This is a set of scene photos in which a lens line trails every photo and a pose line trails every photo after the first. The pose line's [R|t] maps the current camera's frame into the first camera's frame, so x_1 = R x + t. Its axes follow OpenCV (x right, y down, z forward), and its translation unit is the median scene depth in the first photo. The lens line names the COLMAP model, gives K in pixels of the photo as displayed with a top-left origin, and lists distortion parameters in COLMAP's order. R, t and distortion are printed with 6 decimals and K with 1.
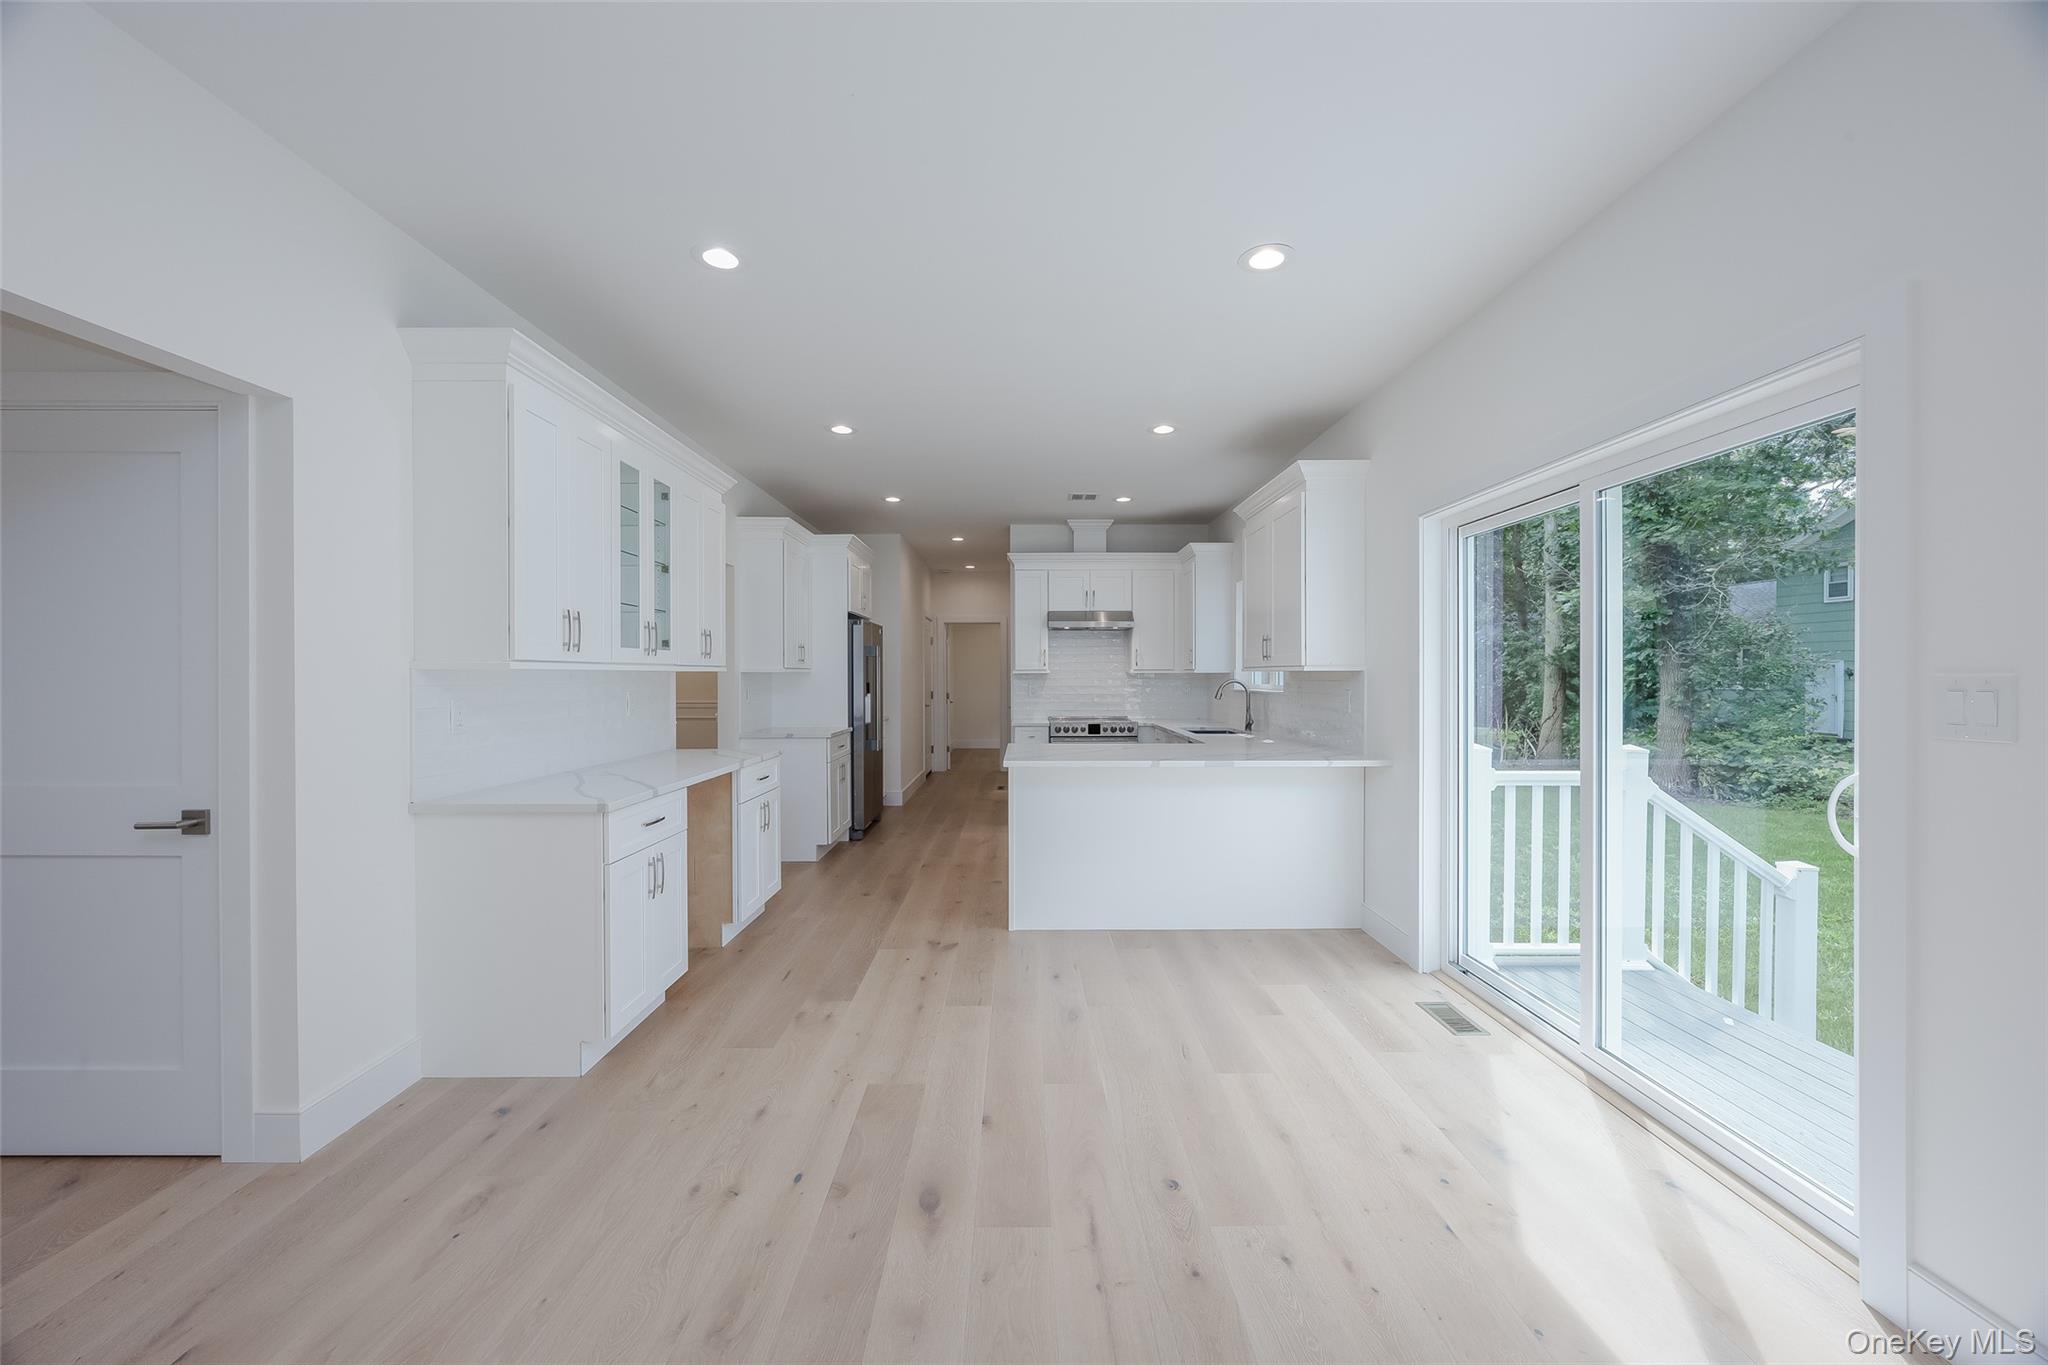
lens RADIAL K [[797.6, 0, 1027.7], [0, 797.6, 665.8], [0, 0, 1]] dist [0.000231, 0.000162]
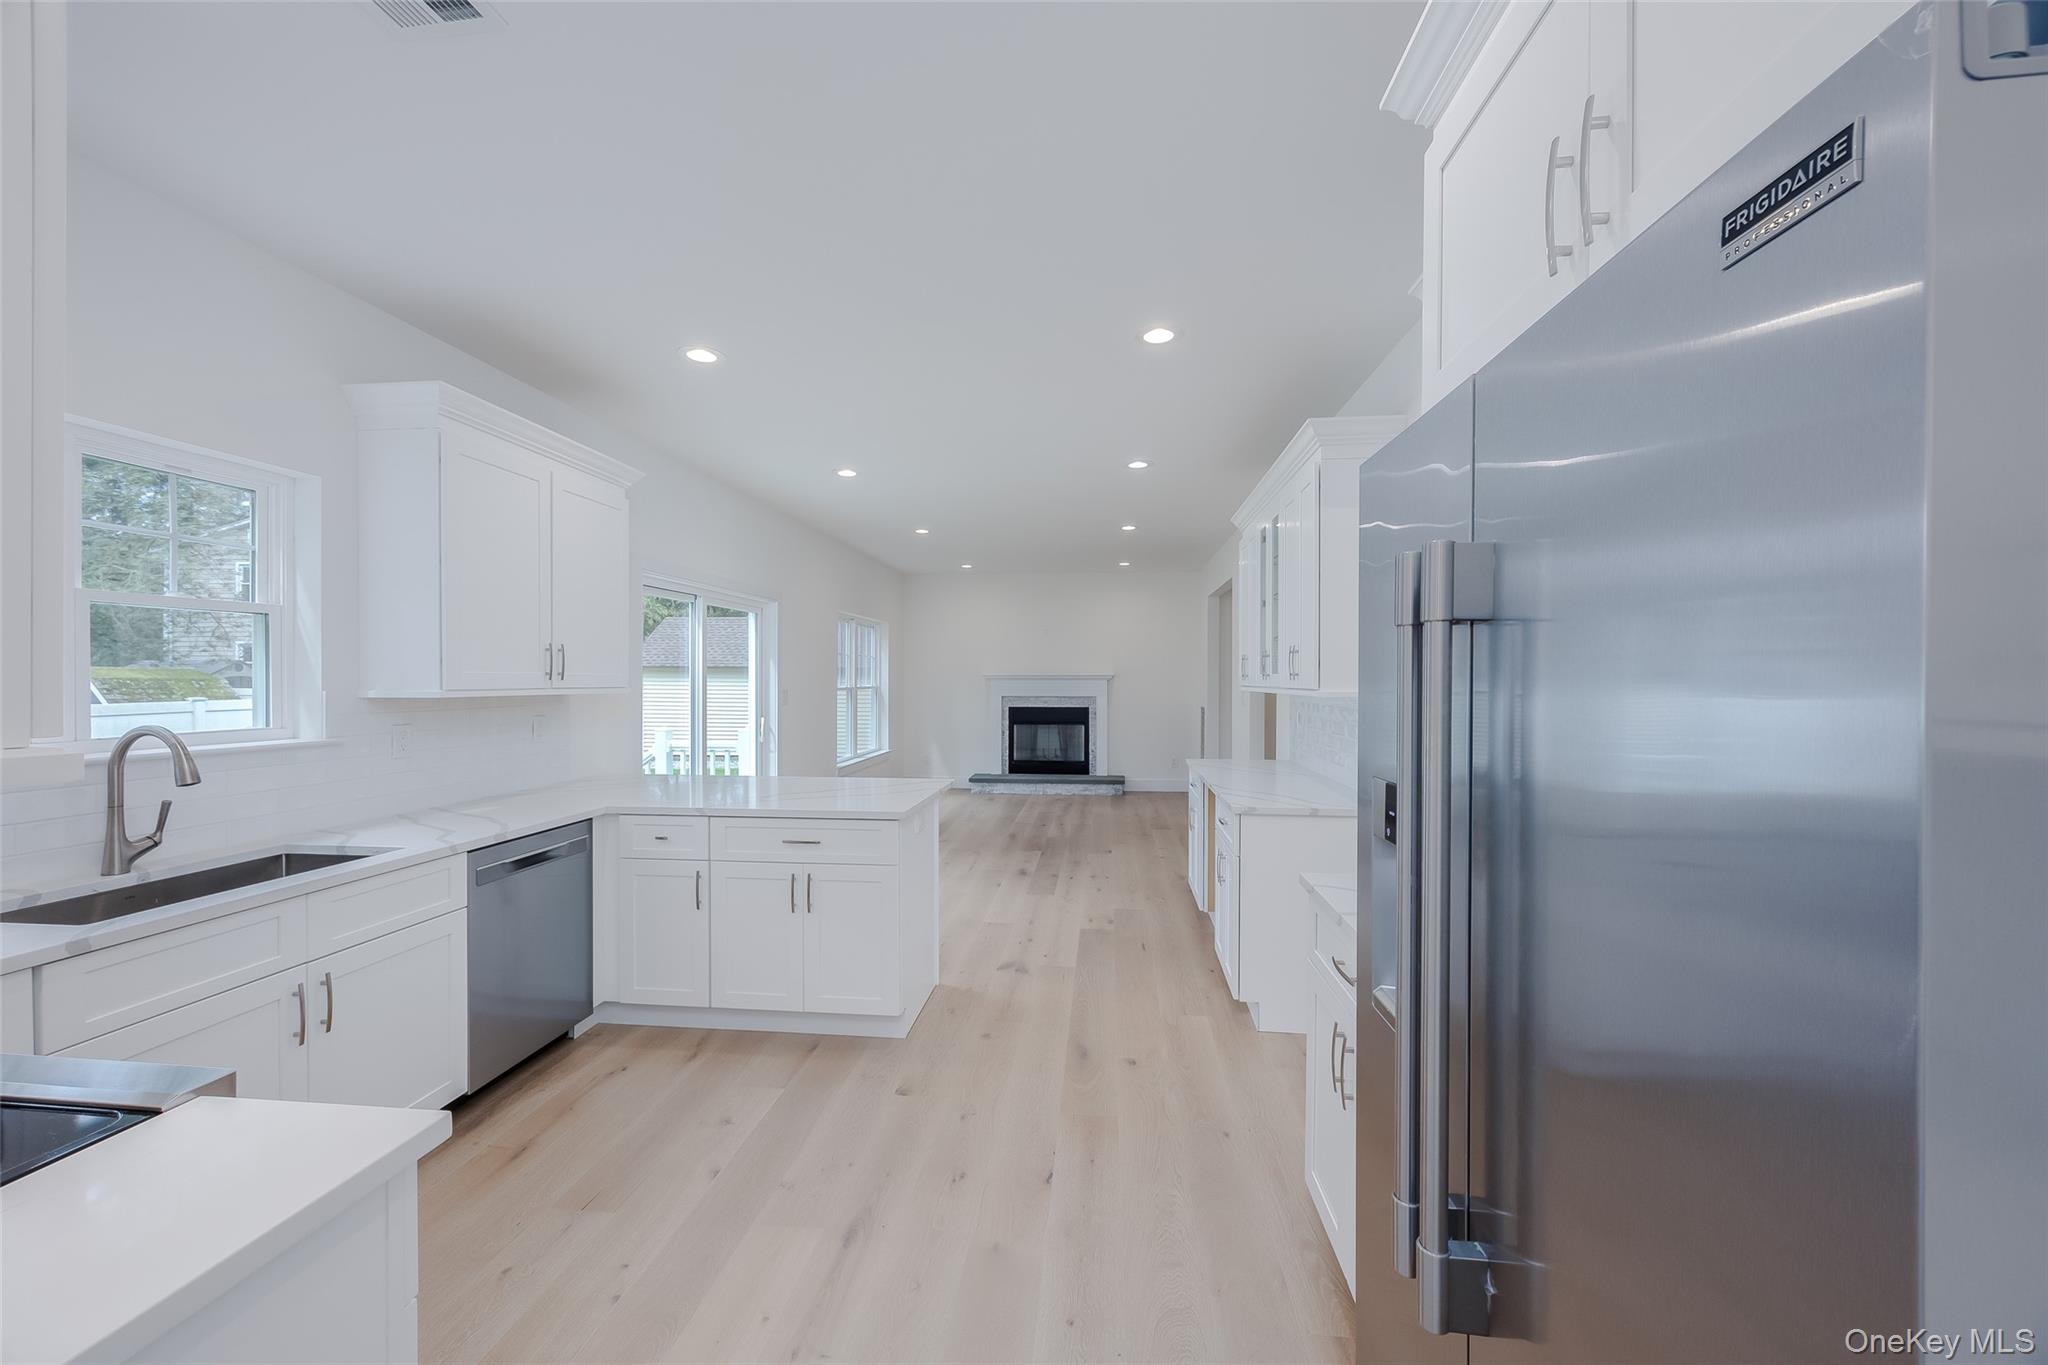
lens RADIAL K [[787.7, 0, 1037.7], [0, 787.7, 682.9], [0, 0, 1]] dist [0.000399, -0.000154]
pose [[-0.995622, -0.002873, 0.093430, -0.134125], [-0.003828, 0.999942, -0.010045, 0.000934], [-0.093396, -0.010358, -0.995575, 1.167640]]
